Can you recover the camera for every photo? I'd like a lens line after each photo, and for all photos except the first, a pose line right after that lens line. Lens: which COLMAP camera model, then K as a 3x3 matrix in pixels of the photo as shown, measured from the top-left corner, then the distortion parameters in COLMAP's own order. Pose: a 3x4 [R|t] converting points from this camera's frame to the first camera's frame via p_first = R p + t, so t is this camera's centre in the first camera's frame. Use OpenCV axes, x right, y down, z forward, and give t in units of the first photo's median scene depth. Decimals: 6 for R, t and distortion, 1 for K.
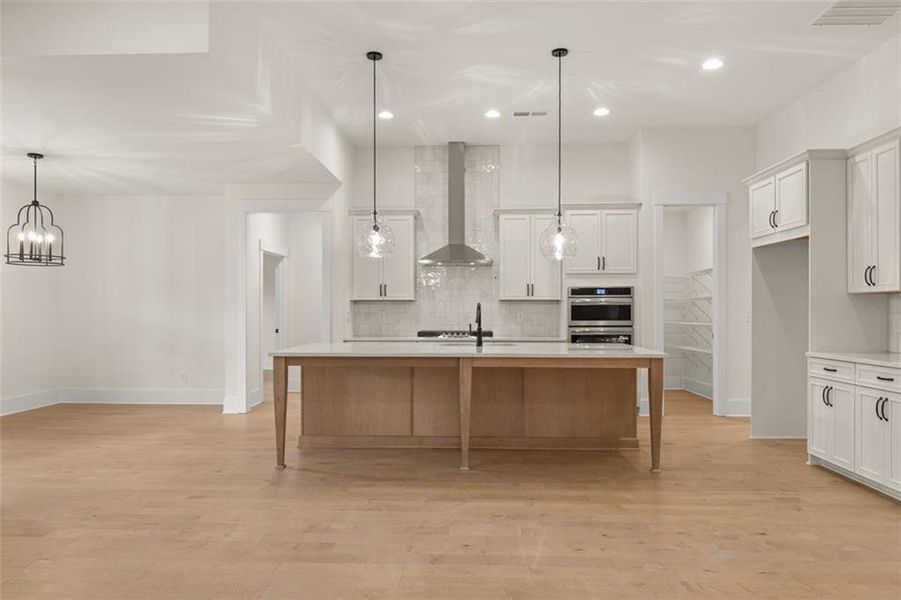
lens RADIAL K [[606.9, 0, 452.2], [0, 606.9, 304.8], [0, 0, 1]] dist [-0.001783, -0.002951]
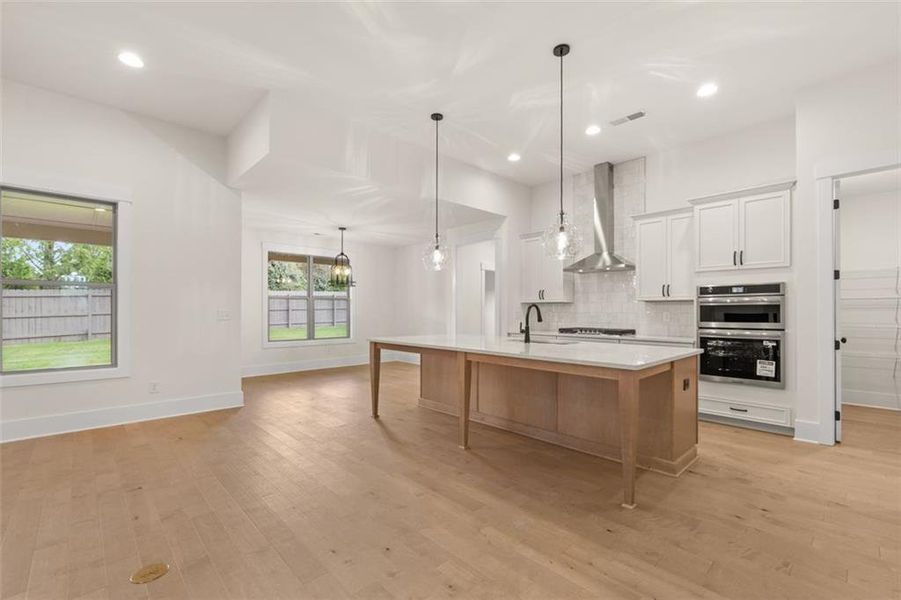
lens RADIAL K [[394.7, 0, 449.9], [0, 394.7, 307.0], [0, 0, 1]] dist [-0.009602, 0.000759]
pose [[0.714837, -0.005015, -0.699273, 0.347160], [0.005898, 0.999982, -0.001143, 0.001613], [0.699266, -0.003307, 0.714854, 0.291594]]
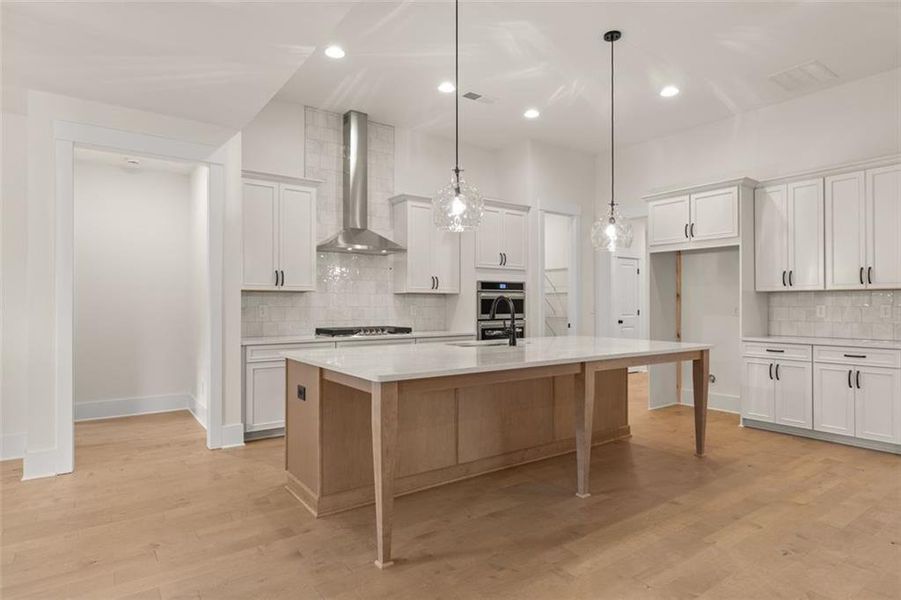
lens RADIAL K [[499.5, 0, 451.5], [0, 499.5, 297.4], [0, 0, 1]] dist [-0.008419, 0.001870]
pose [[0.786412, 0.009447, 0.617630, -0.356943], [-0.007203, 0.999955, -0.006125, 0.003500], [-0.617660, 0.000368, 0.786445, 0.378332]]
